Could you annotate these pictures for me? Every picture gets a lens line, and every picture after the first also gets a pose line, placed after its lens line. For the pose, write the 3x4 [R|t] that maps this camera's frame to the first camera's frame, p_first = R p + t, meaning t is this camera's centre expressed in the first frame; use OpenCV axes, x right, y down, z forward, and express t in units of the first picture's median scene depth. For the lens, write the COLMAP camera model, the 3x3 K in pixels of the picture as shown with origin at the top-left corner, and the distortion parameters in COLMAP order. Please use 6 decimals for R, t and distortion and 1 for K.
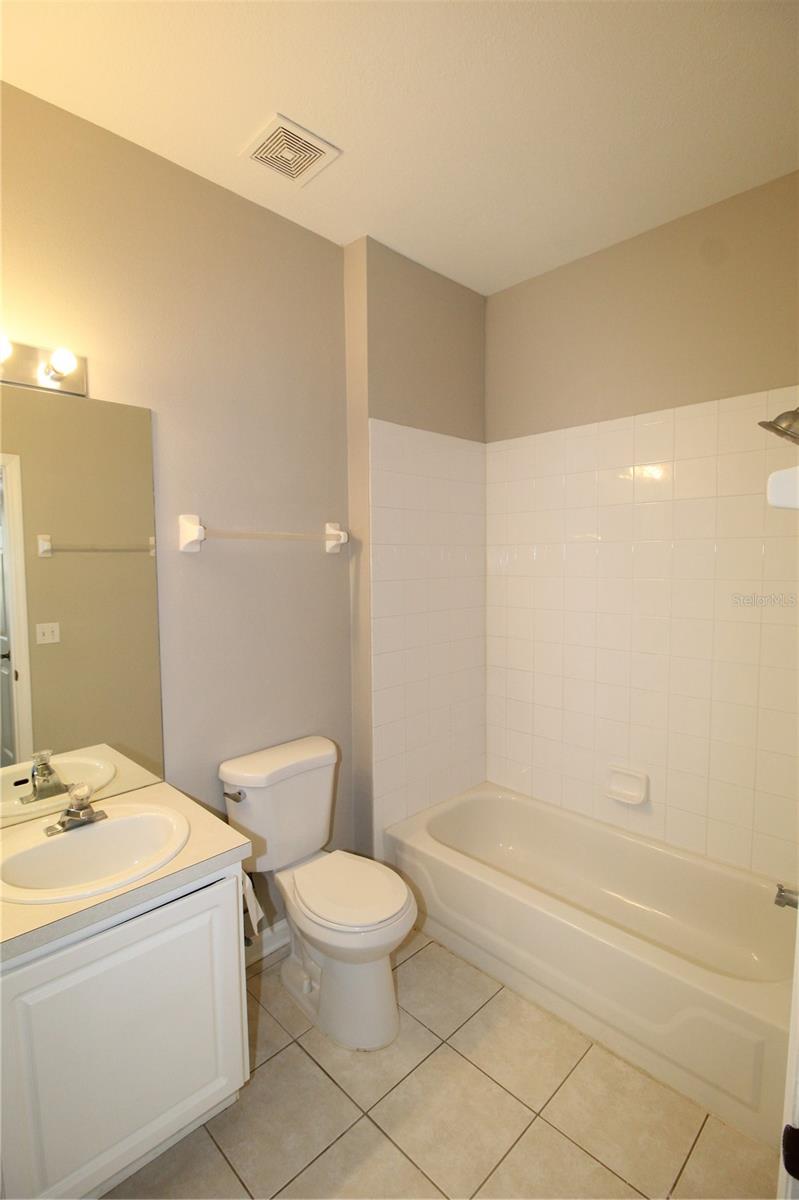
lens RADIAL K [[562.0, 0, 393.4], [0, 562.0, 599.5], [0, 0, 1]] dist [-0.001573, -0.013024]
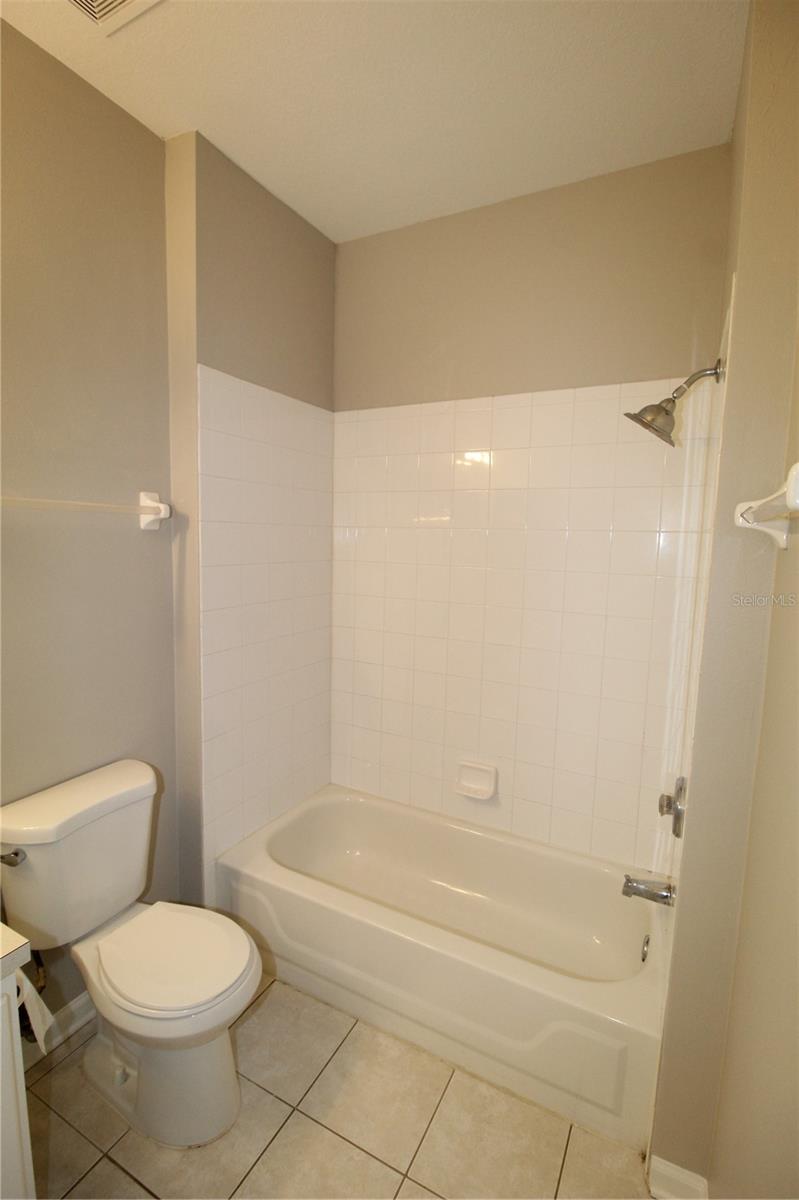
lens RADIAL K [[562.0, 0, 393.4], [0, 562.0, 599.5], [0, 0, 1]] dist [-0.001573, -0.013024]
pose [[0.954343, 0.000415, 0.298712, -0.017390], [-0.012748, 0.999145, 0.039341, -0.022592], [-0.298440, -0.041353, 0.953532, 0.149330]]
